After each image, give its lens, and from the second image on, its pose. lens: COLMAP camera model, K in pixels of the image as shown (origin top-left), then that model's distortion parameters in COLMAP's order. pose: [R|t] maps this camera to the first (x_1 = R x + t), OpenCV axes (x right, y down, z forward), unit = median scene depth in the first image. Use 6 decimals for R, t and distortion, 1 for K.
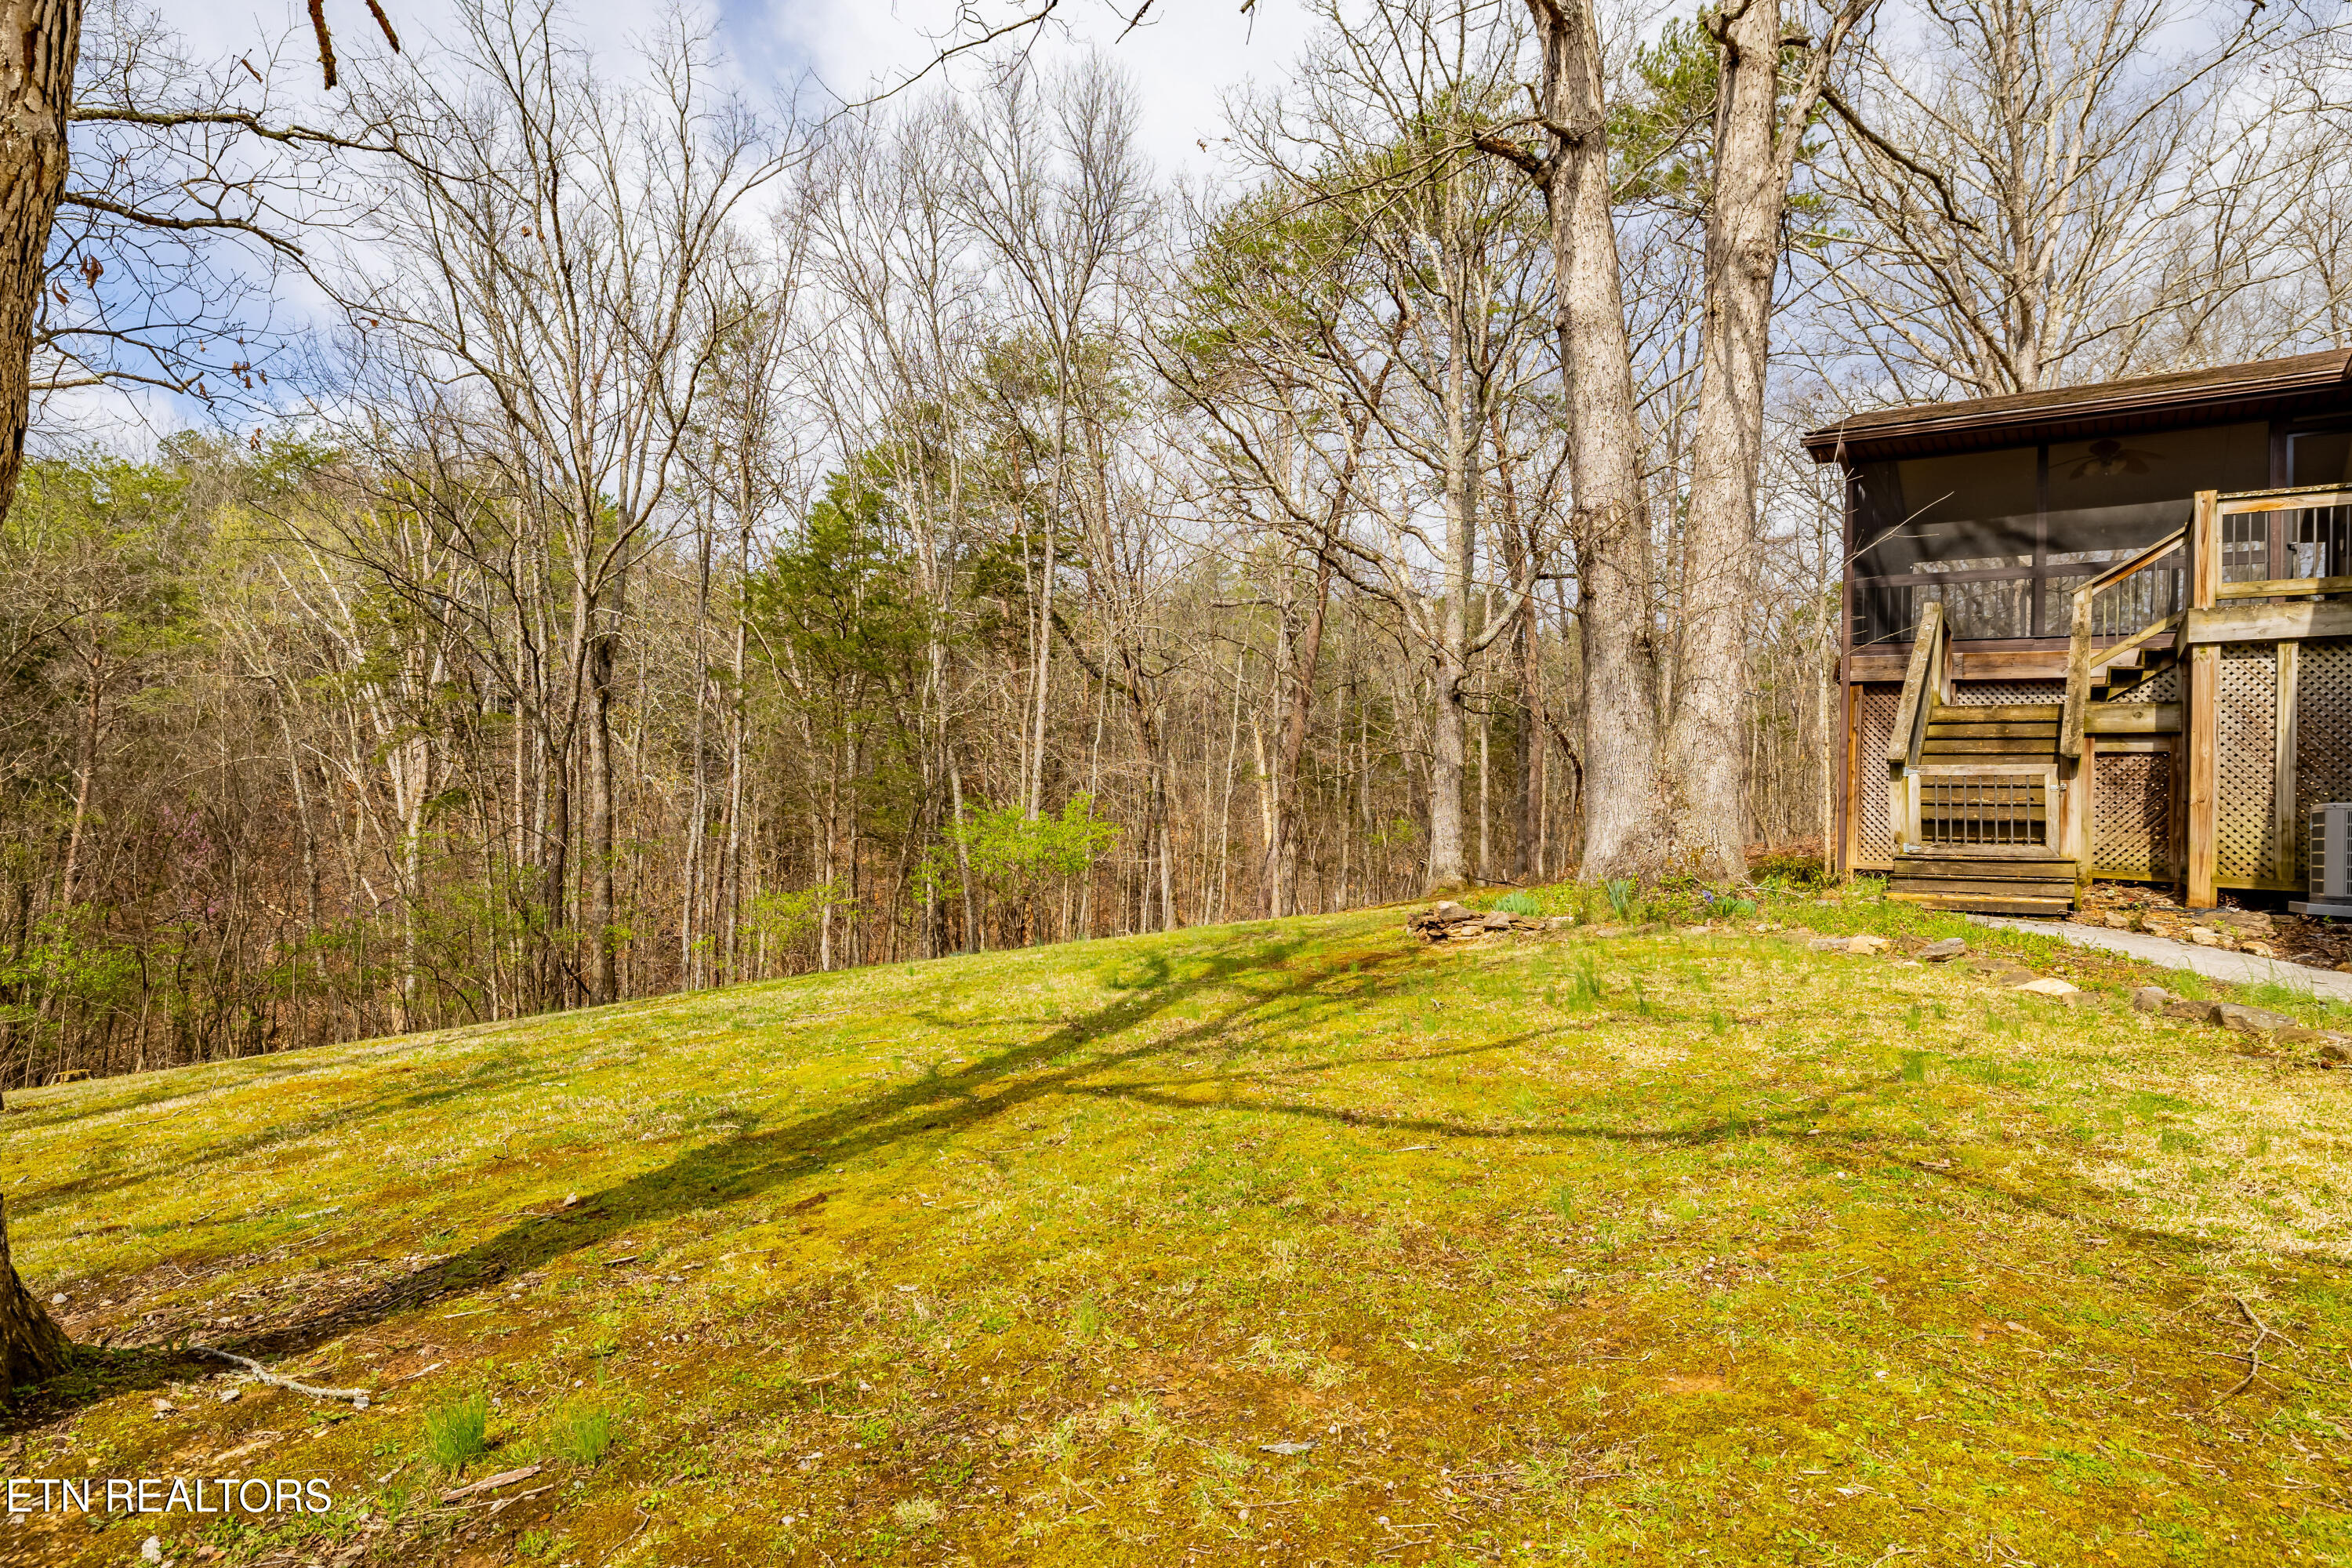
lens RADIAL K [[1290.2, 0, 1171.2], [0, 1290.2, 780.6], [0, 0, 1]] dist [-0.001662, 0.000900]
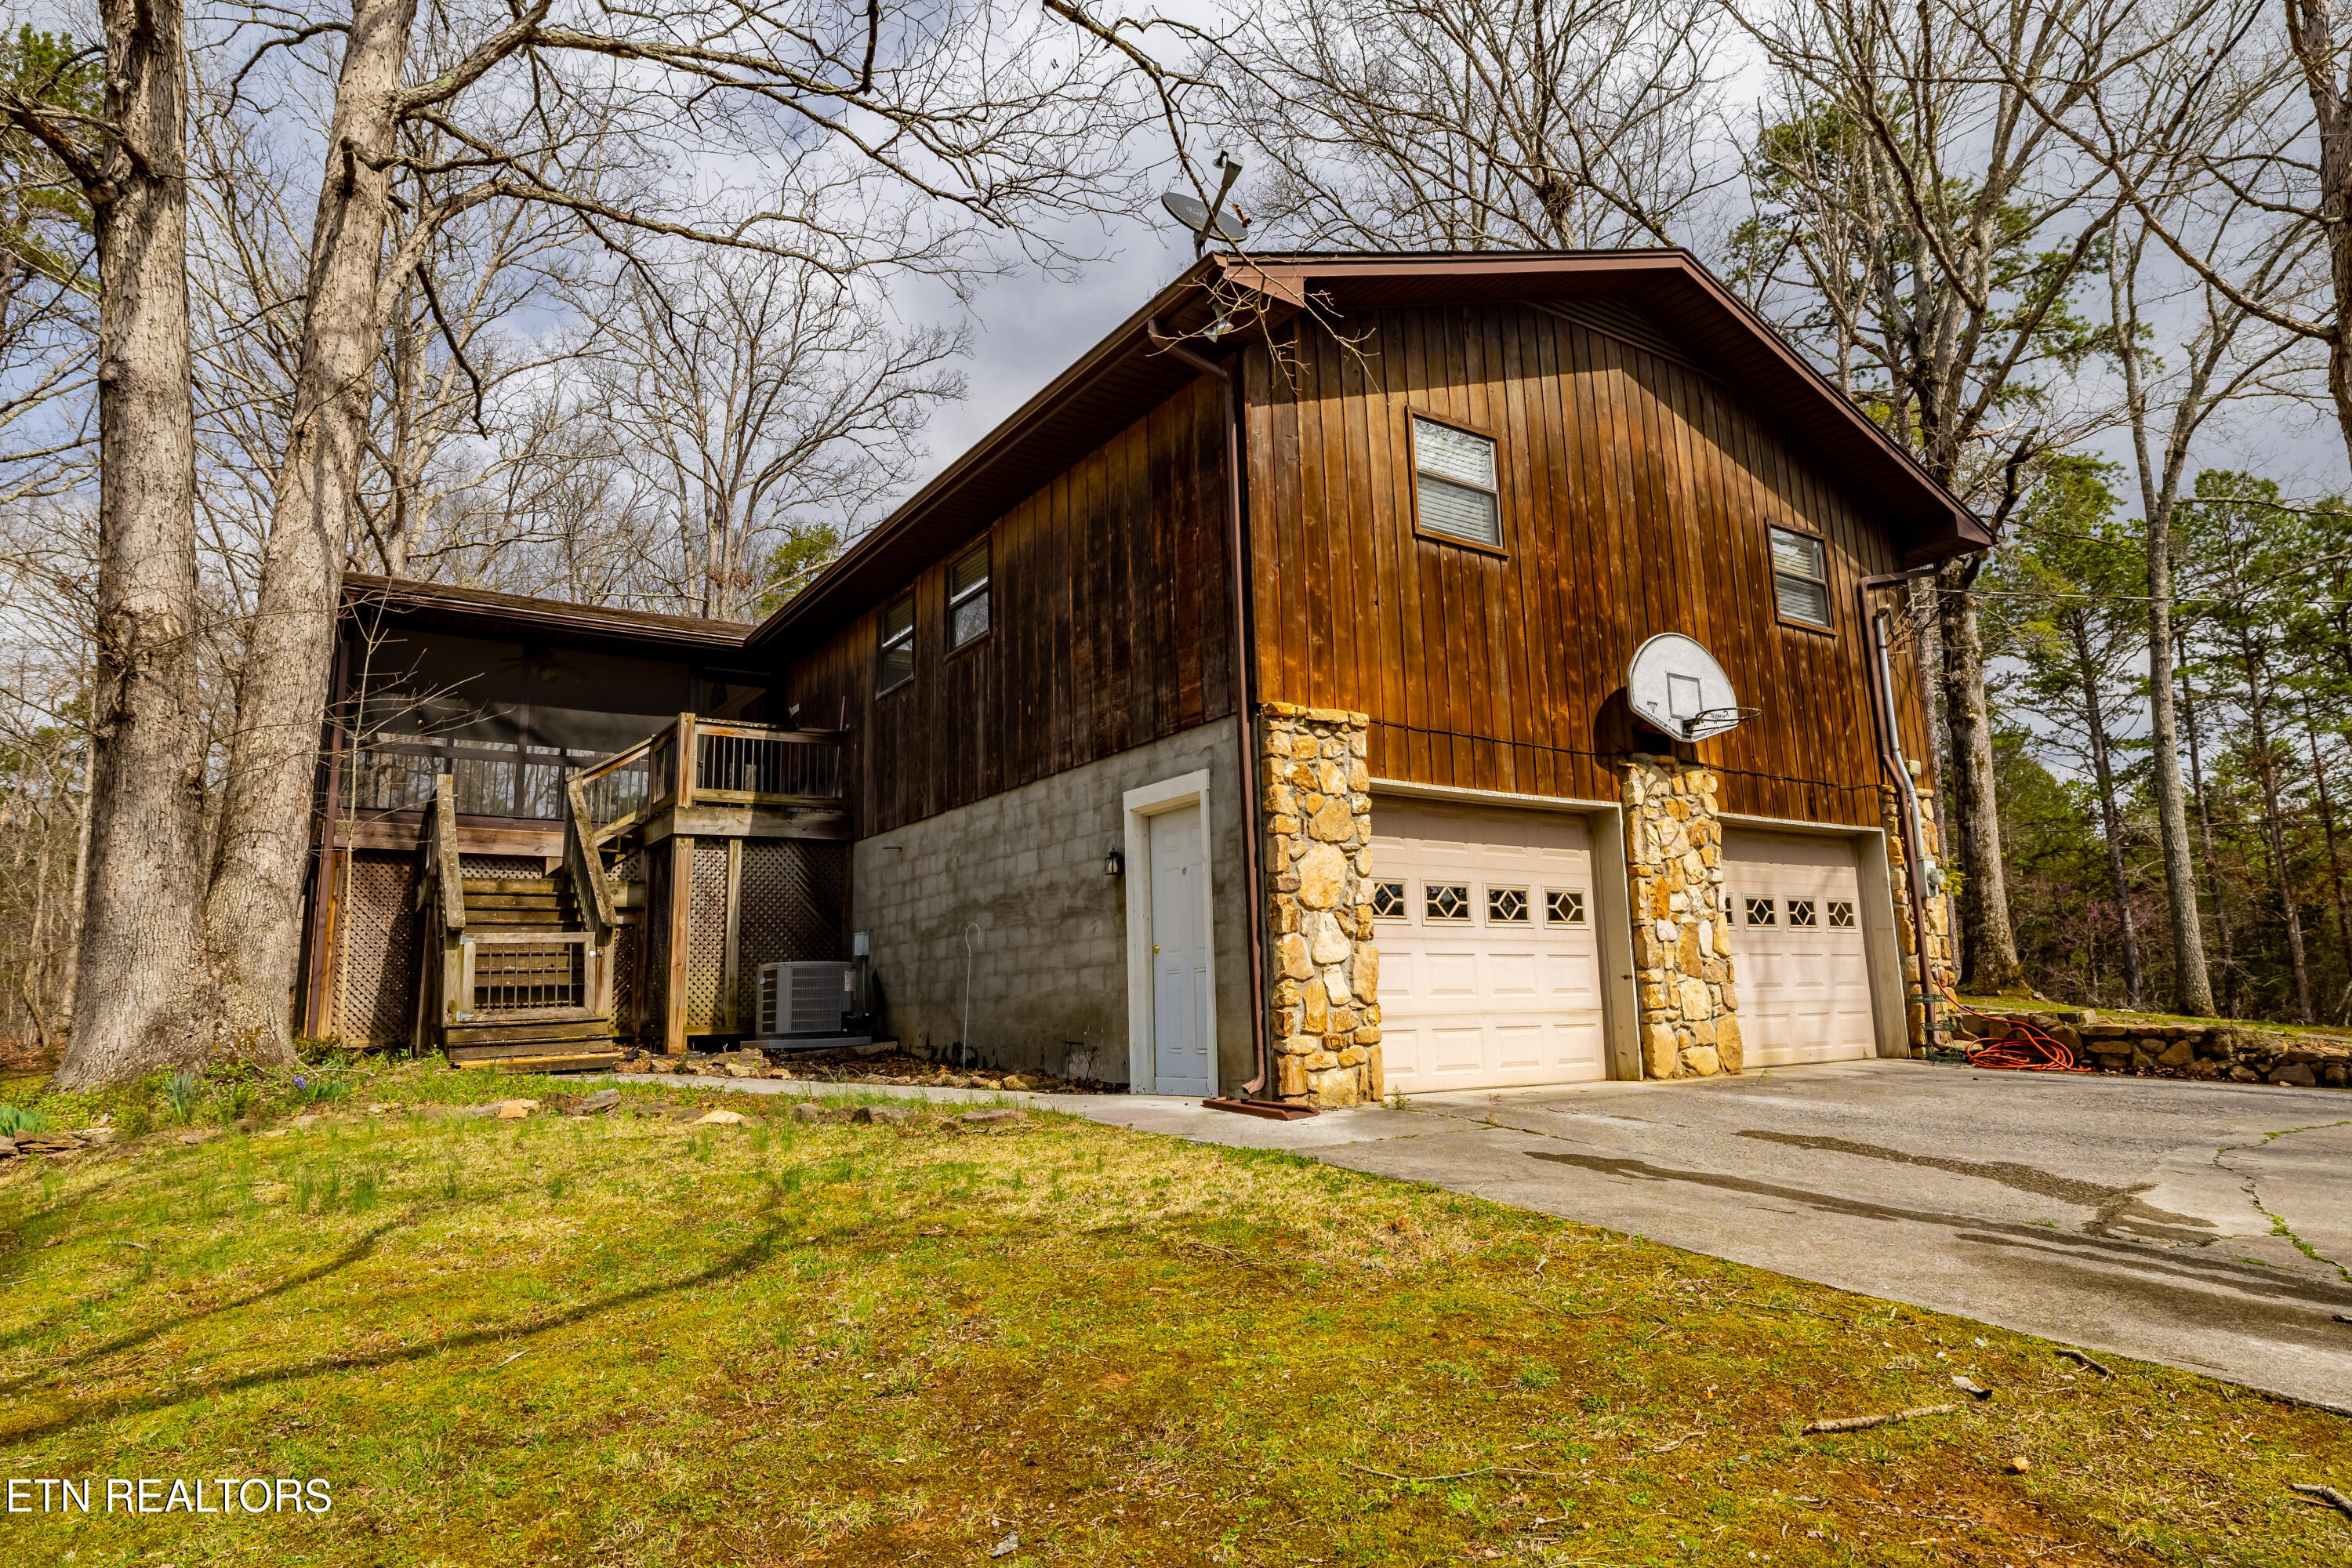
lens RADIAL K [[1344.8, 0, 1169.2], [0, 1344.8, 765.3], [0, 0, 1]] dist [0.006748, -0.001576]
pose [[0.356248, 0.123619, 0.926178, -0.231874], [0.014181, 0.990380, -0.137643, 0.011088], [-0.934284, 0.062169, 0.351068, 0.111518]]
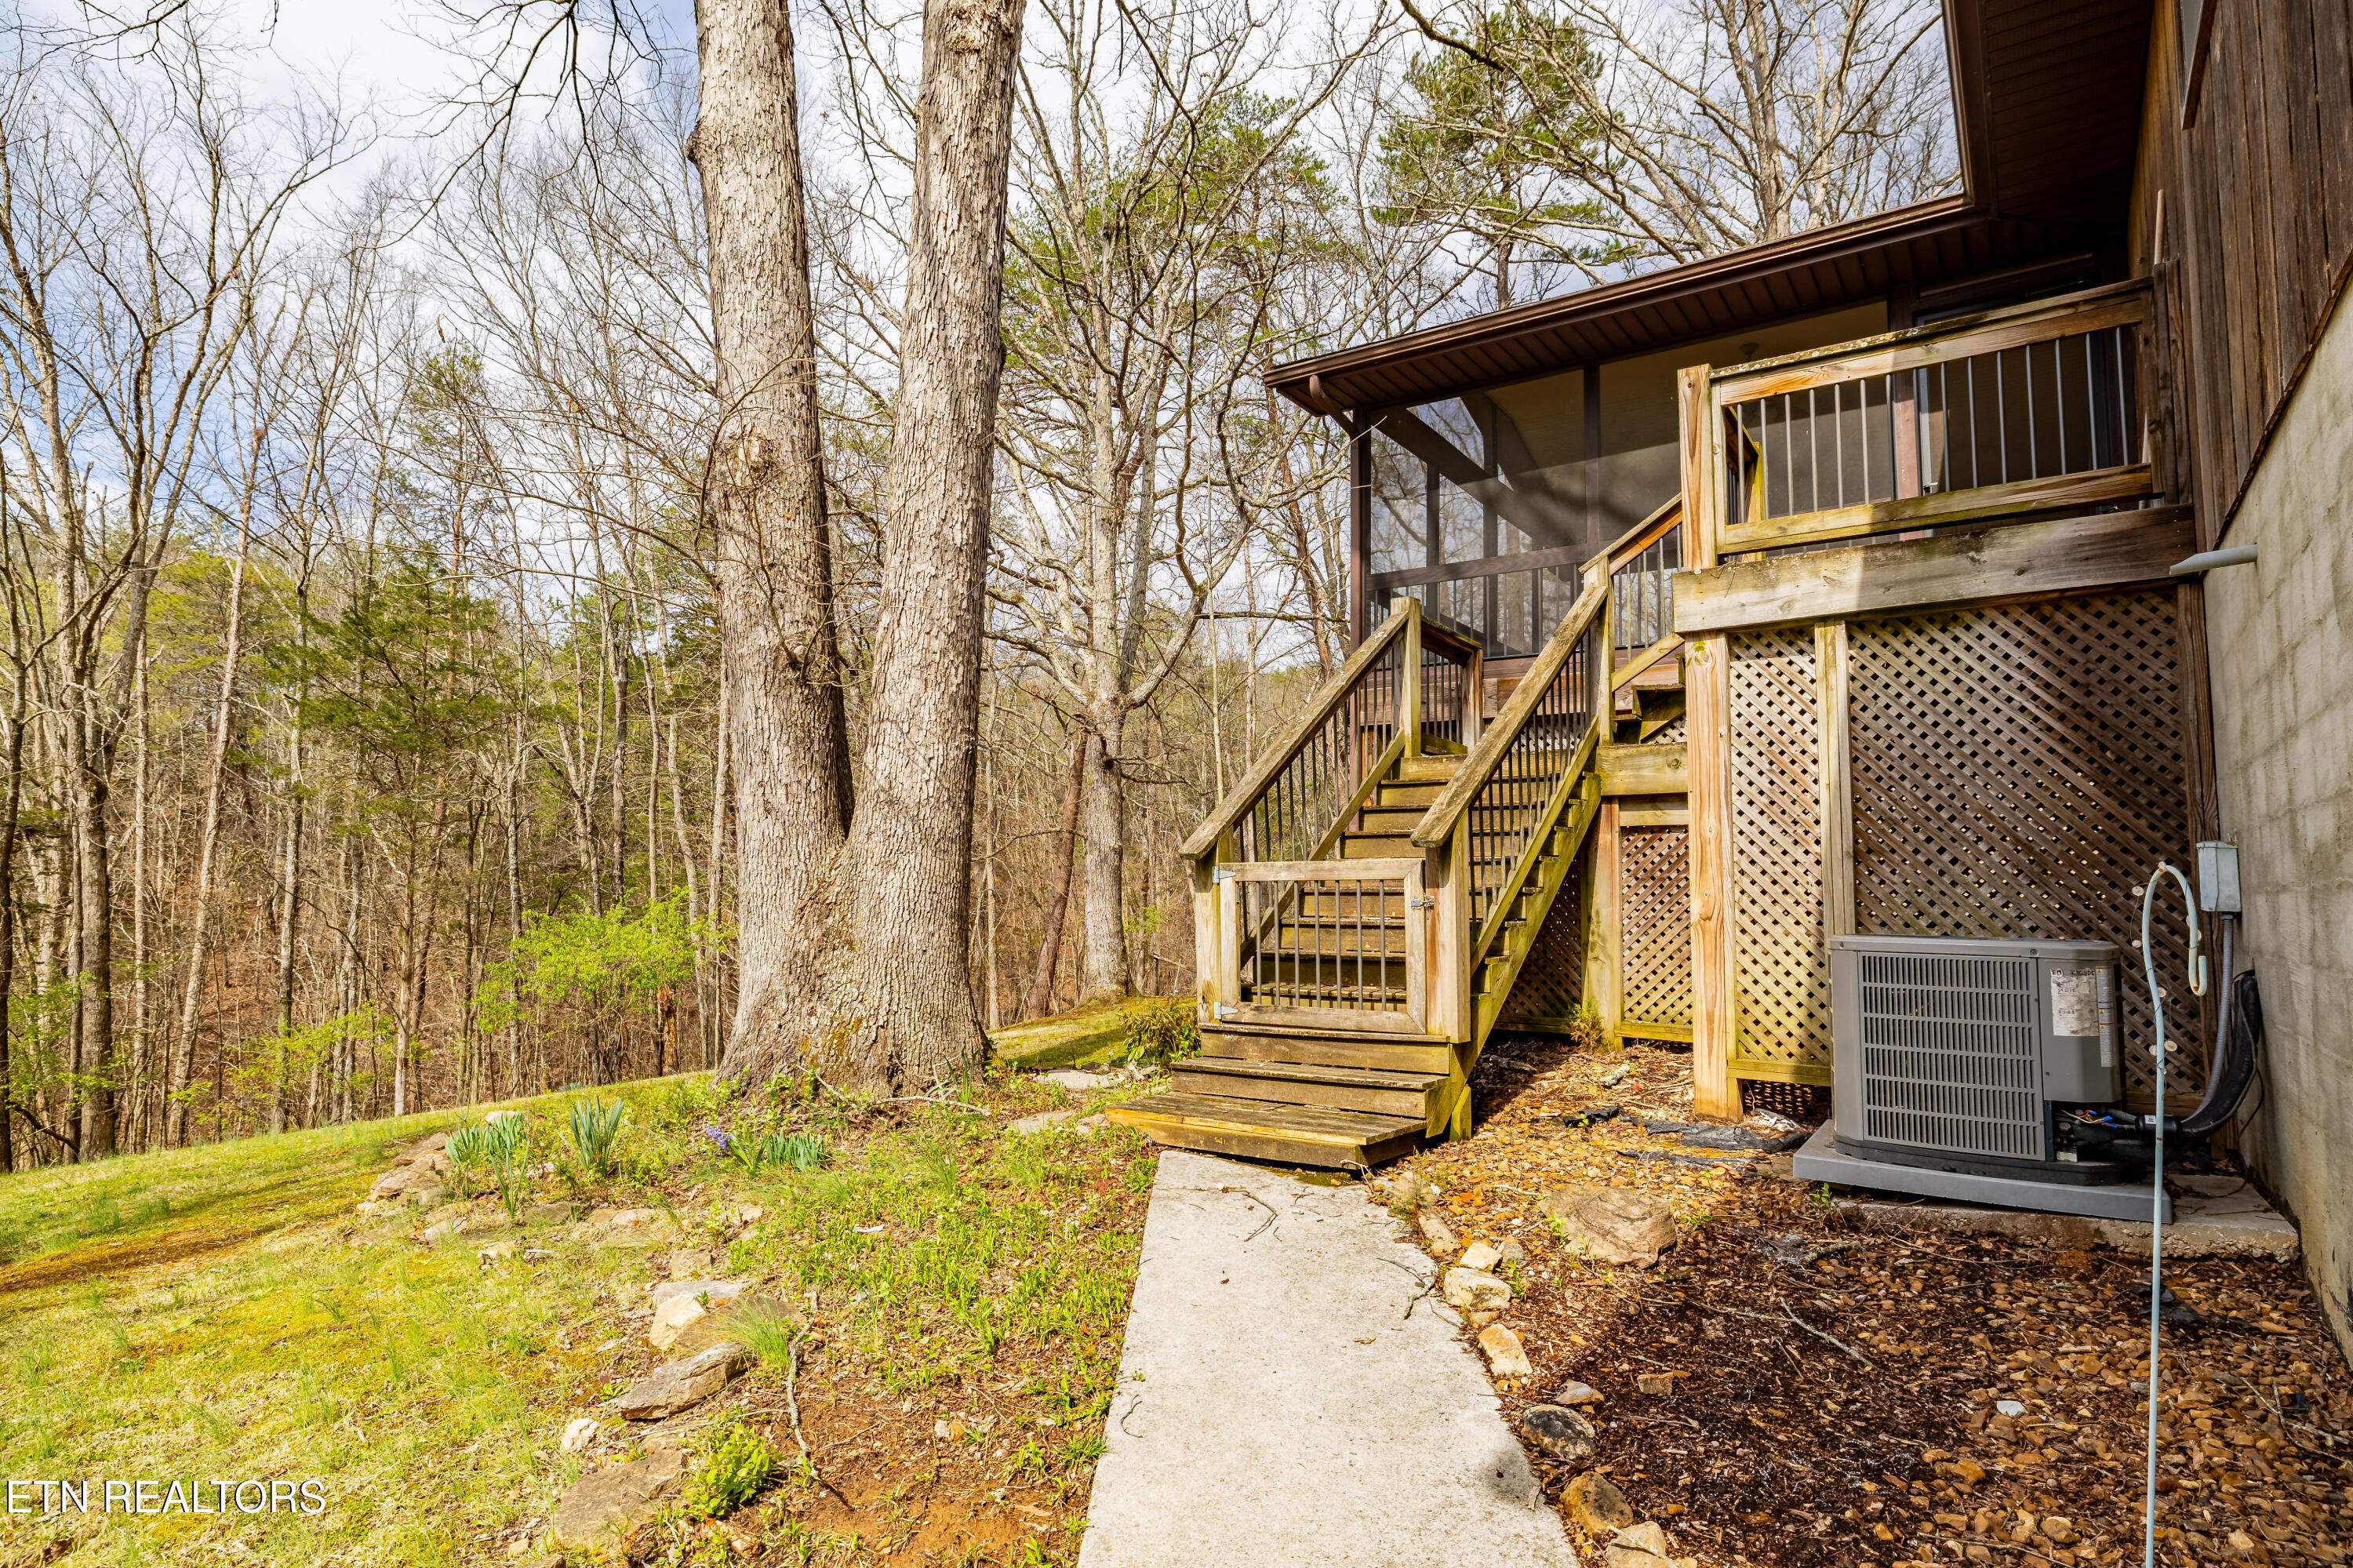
lens RADIAL K [[1242.0, 0, 1176.3], [0, 1242.0, 774.7], [0, 0, 1]] dist [0.004255, -0.000081]
pose [[0.999638, -0.025922, 0.007264, 0.568361], [0.026323, 0.997727, -0.062038, -0.017700], [-0.005640, 0.062206, 0.998047, 0.467825]]
